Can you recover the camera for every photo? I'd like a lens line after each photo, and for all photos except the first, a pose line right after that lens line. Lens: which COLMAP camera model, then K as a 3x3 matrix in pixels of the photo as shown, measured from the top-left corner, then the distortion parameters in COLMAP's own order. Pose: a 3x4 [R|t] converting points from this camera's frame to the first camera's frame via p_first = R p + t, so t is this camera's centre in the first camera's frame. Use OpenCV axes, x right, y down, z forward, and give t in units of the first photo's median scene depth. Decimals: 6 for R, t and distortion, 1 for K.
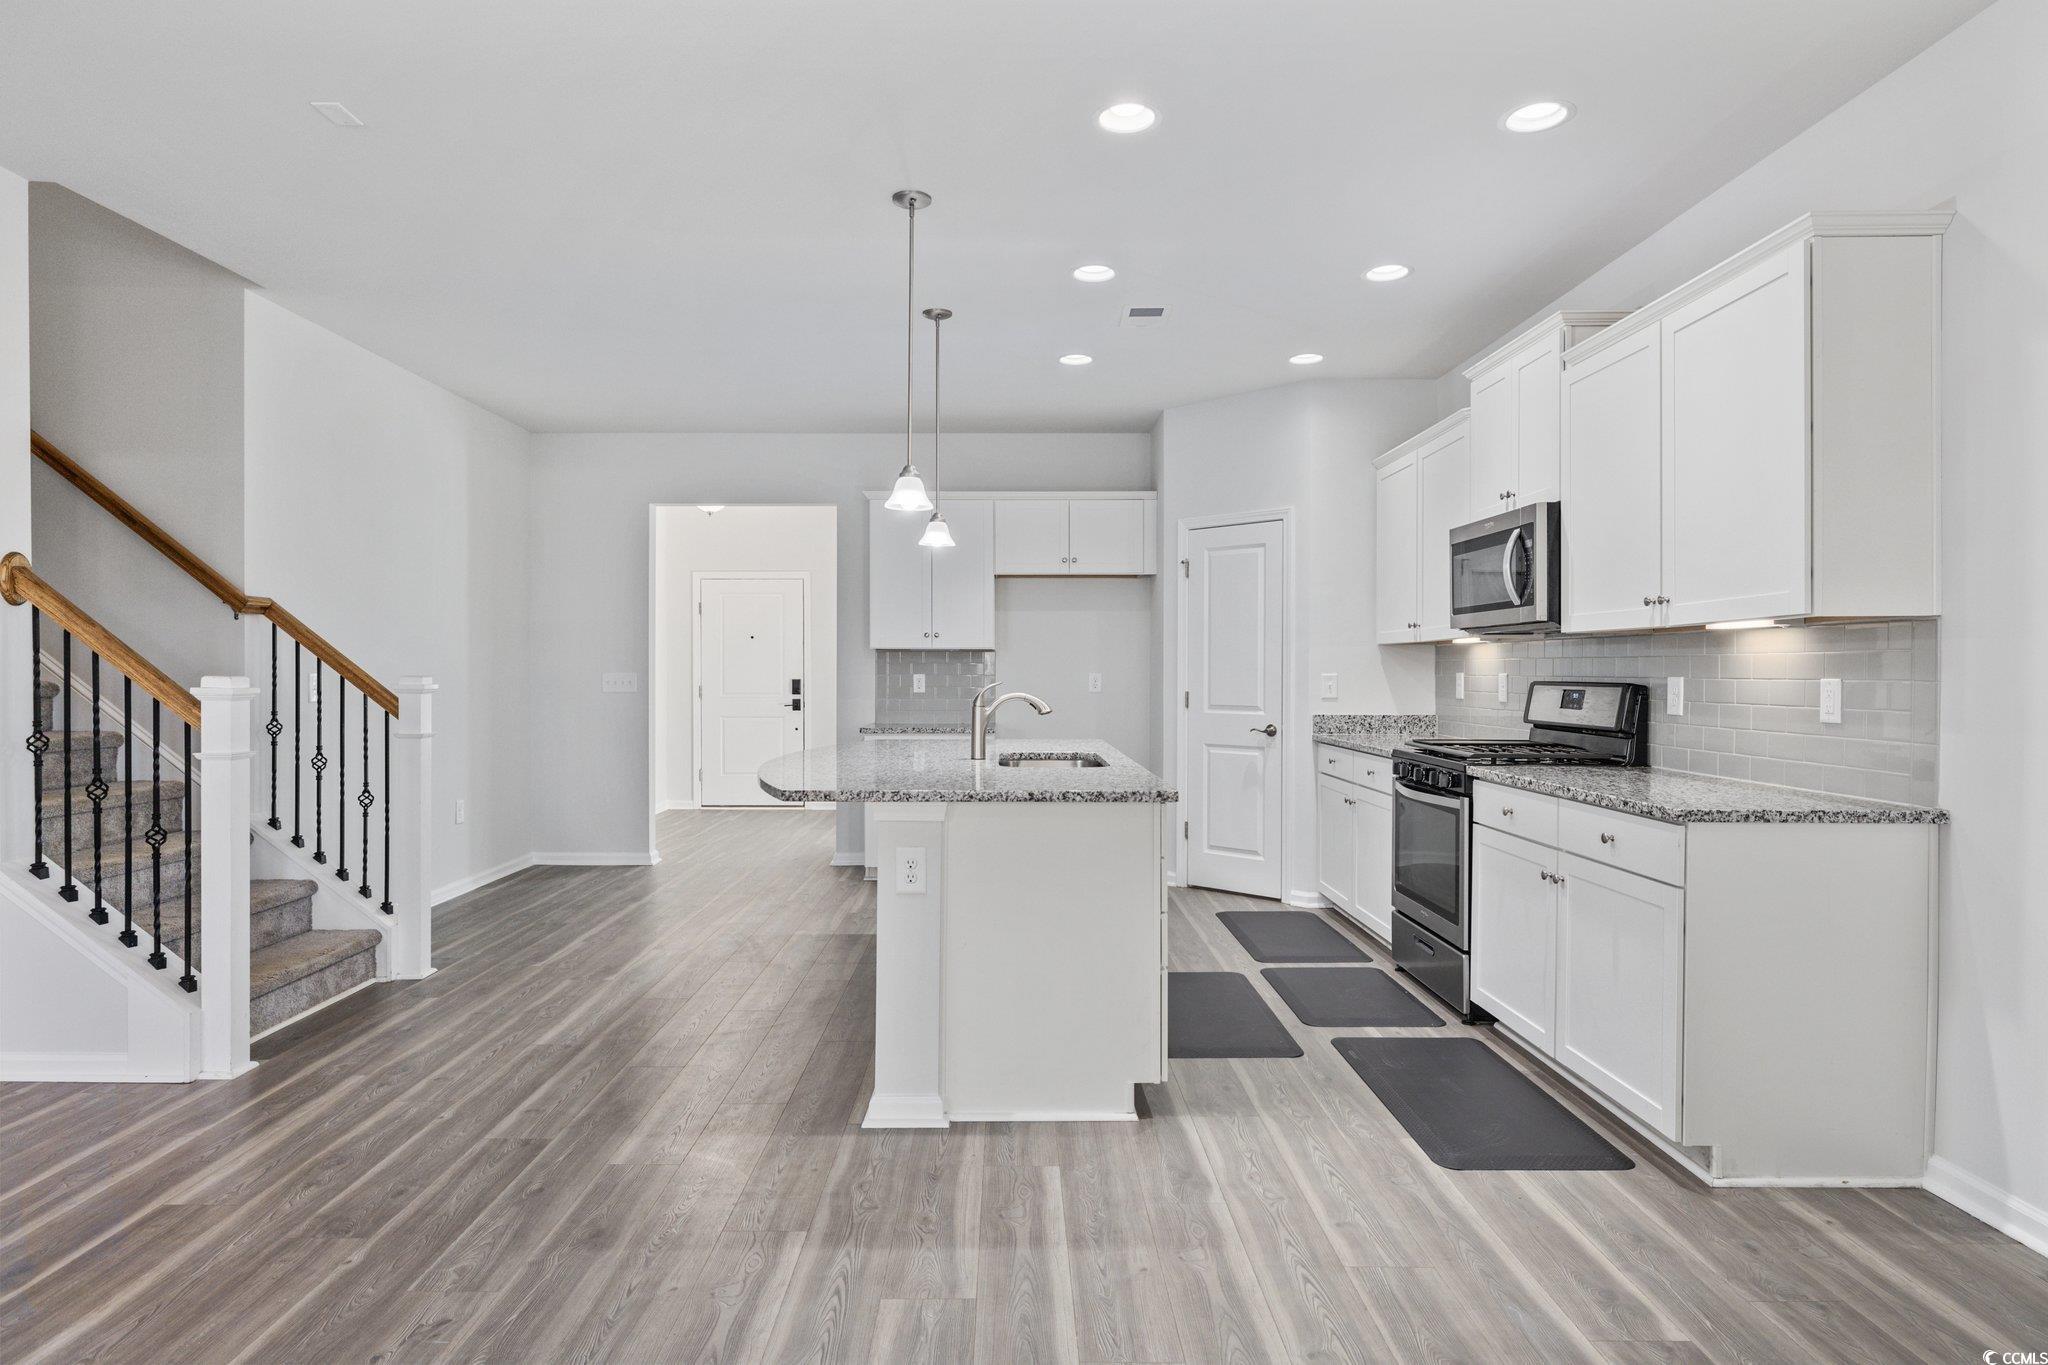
lens RADIAL K [[1133.2, 0, 1013.6], [0, 1133.2, 689.5], [0, 0, 1]] dist [-0.007872, 0.001816]
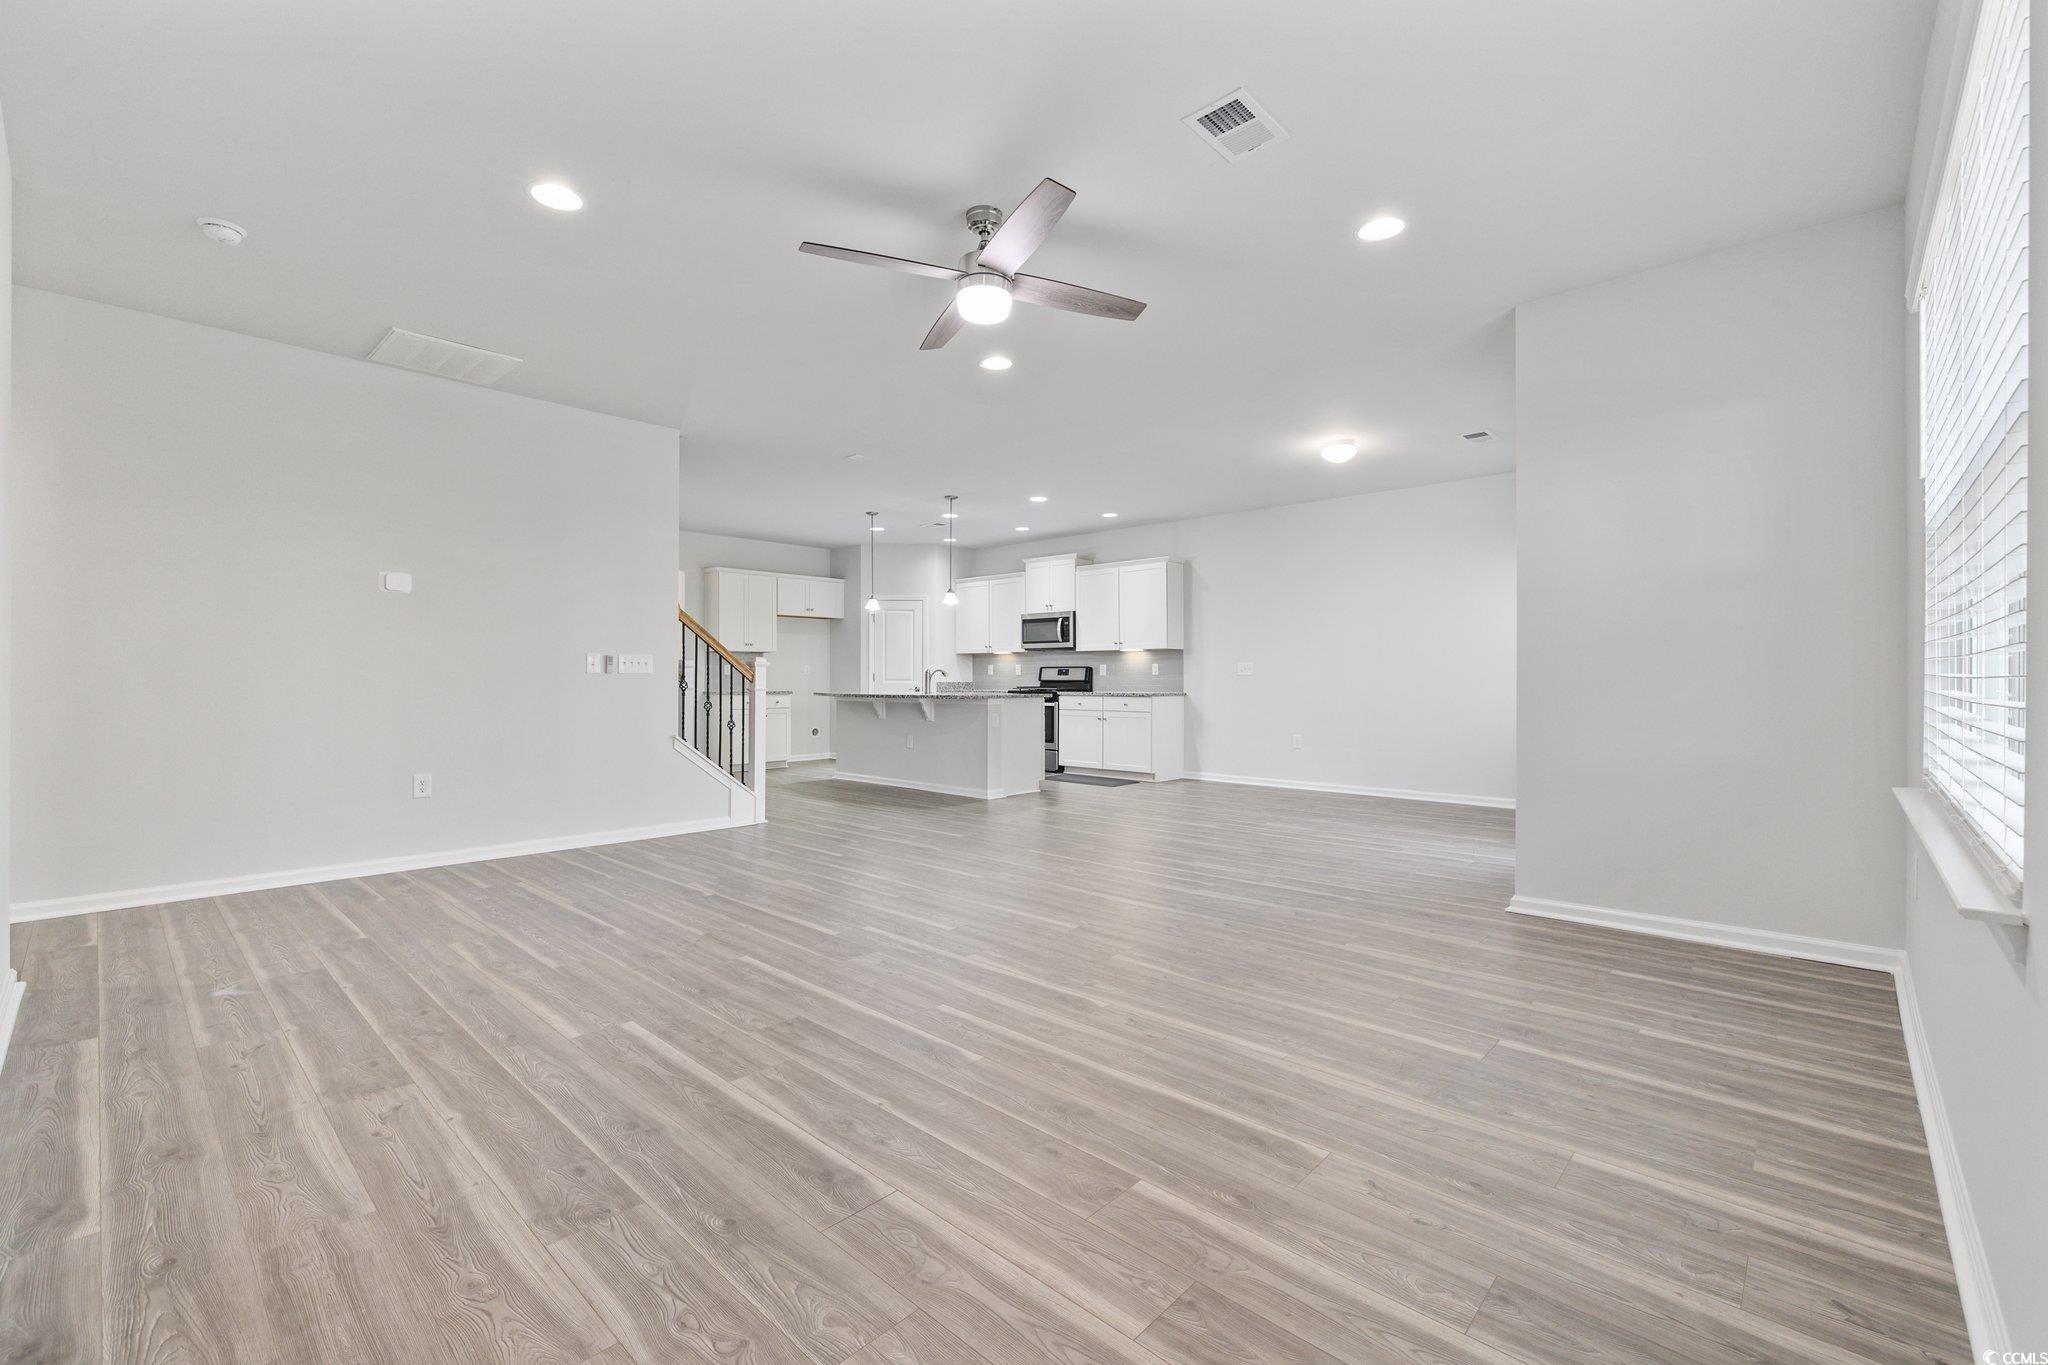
lens RADIAL K [[863.9, 0, 1022.1], [0, 863.9, 666.2], [0, 0, 1]] dist [0.000100, -0.000121]
pose [[0.678099, 0.007286, 0.734935, -1.408748], [0.013723, 0.999651, -0.022572, 0.046692], [-0.734843, 0.025392, 0.677762, -0.562468]]
